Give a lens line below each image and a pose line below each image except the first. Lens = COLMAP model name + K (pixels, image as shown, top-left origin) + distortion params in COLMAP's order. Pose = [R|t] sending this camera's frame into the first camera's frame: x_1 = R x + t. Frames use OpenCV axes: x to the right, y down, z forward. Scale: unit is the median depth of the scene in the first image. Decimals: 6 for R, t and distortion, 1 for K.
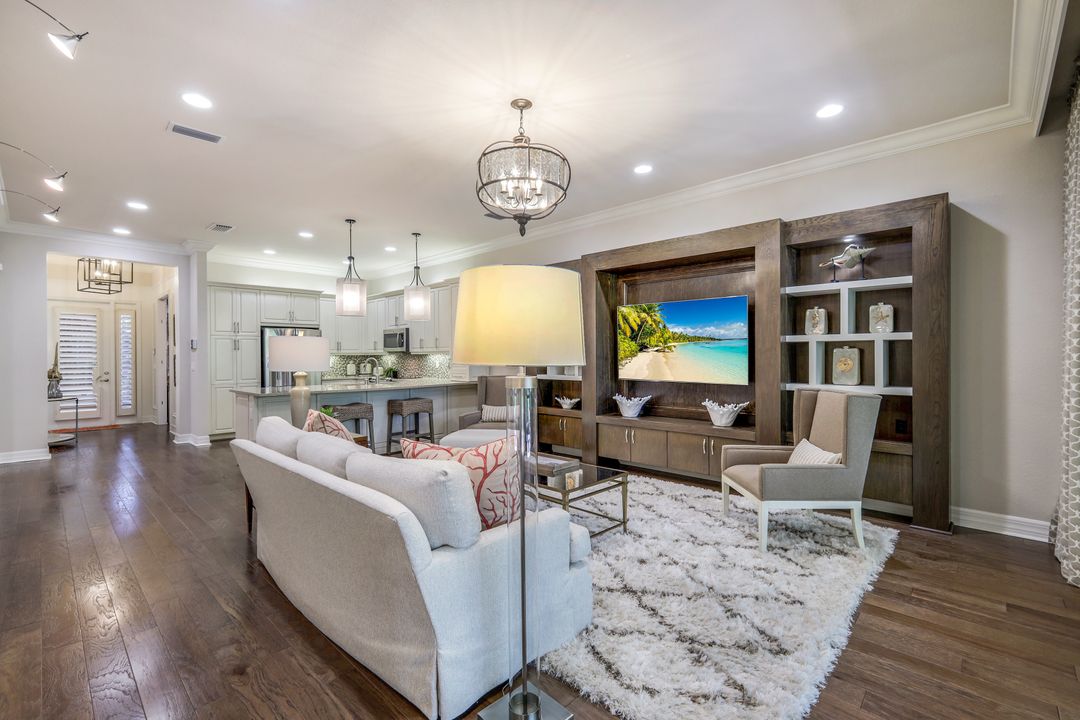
lens RADIAL K [[476.8, 0, 536.9], [0, 476.8, 362.6], [0, 0, 1]] dist [0.001756, 0.000220]
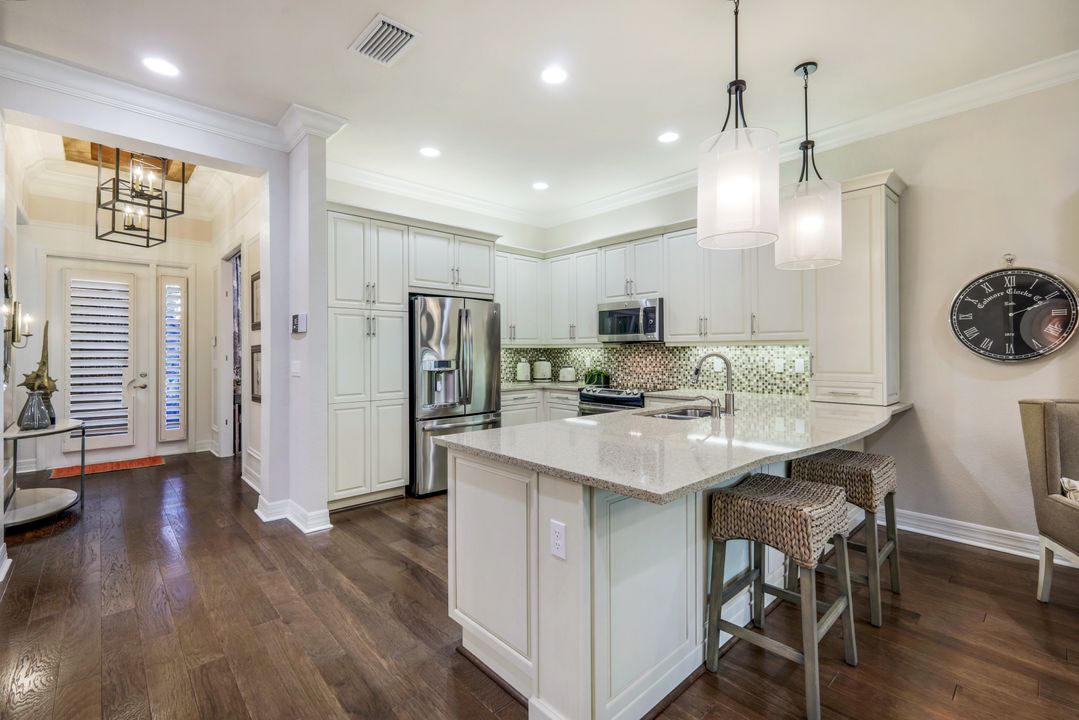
lens RADIAL K [[476.3, 0, 537.8], [0, 476.3, 354.4], [0, 0, 1]] dist [0.001756, 0.000220]
pose [[0.998061, 0.003817, -0.062119, -0.378479], [-0.004228, 0.999970, -0.006495, -0.003687], [0.062093, 0.006745, 0.998048, 0.446525]]
